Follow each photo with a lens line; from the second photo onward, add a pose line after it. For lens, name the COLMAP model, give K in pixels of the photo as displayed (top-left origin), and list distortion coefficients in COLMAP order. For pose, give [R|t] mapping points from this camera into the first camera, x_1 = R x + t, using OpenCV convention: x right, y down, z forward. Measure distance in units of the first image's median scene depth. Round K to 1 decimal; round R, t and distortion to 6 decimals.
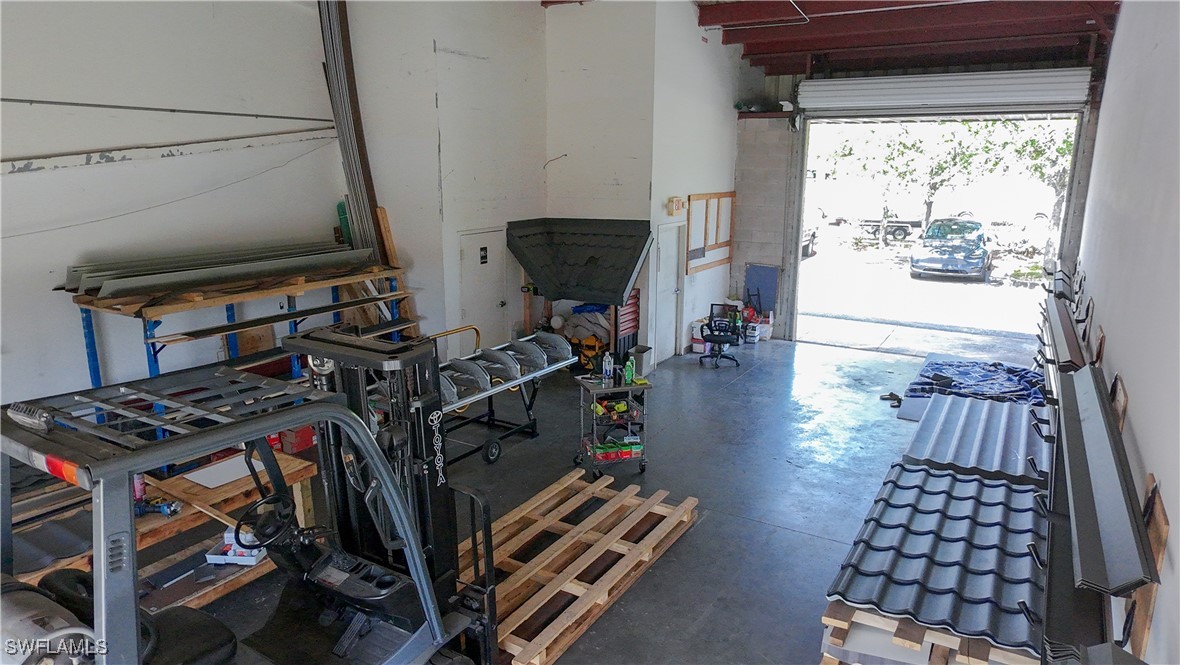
lens RADIAL K [[757.6, 0, 590.0], [0, 757.6, 332.5], [0, 0, 1]] dist [0.004956, 0.002968]
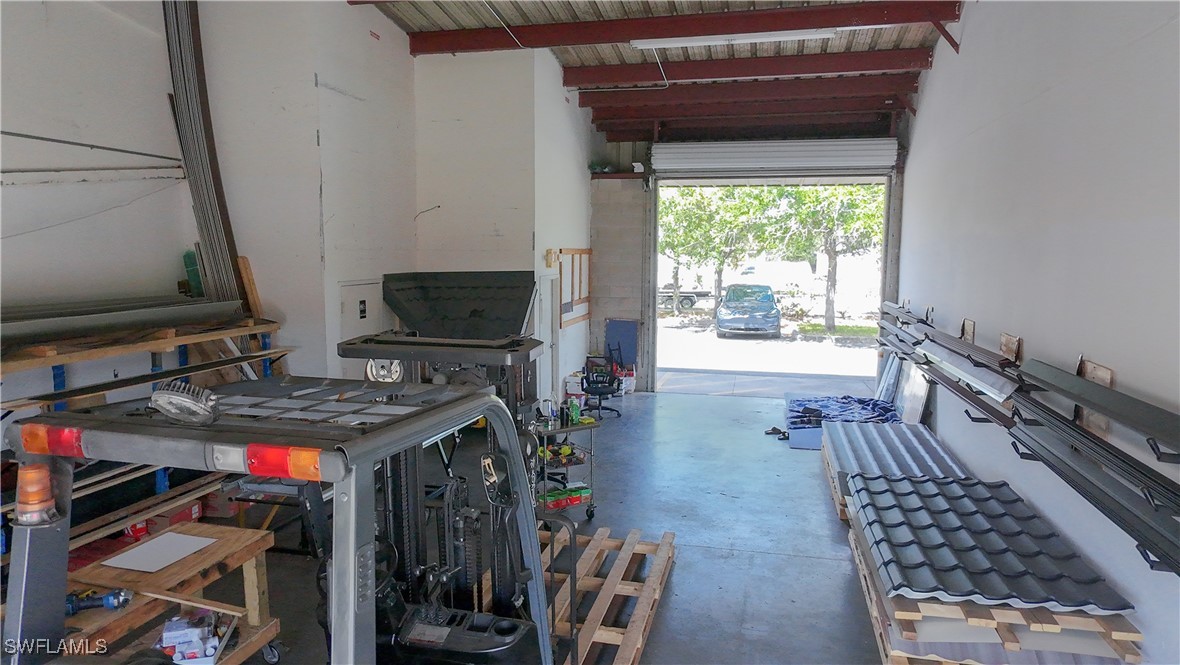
lens RADIAL K [[757.6, 0, 590.0], [0, 757.6, 332.5], [0, 0, 1]] dist [0.004956, 0.002968]
pose [[0.954529, -0.034858, 0.296073, -0.143828], [0.067480, 0.992627, -0.100687, 0.034930], [-0.290380, 0.116087, 0.949844, 0.054638]]
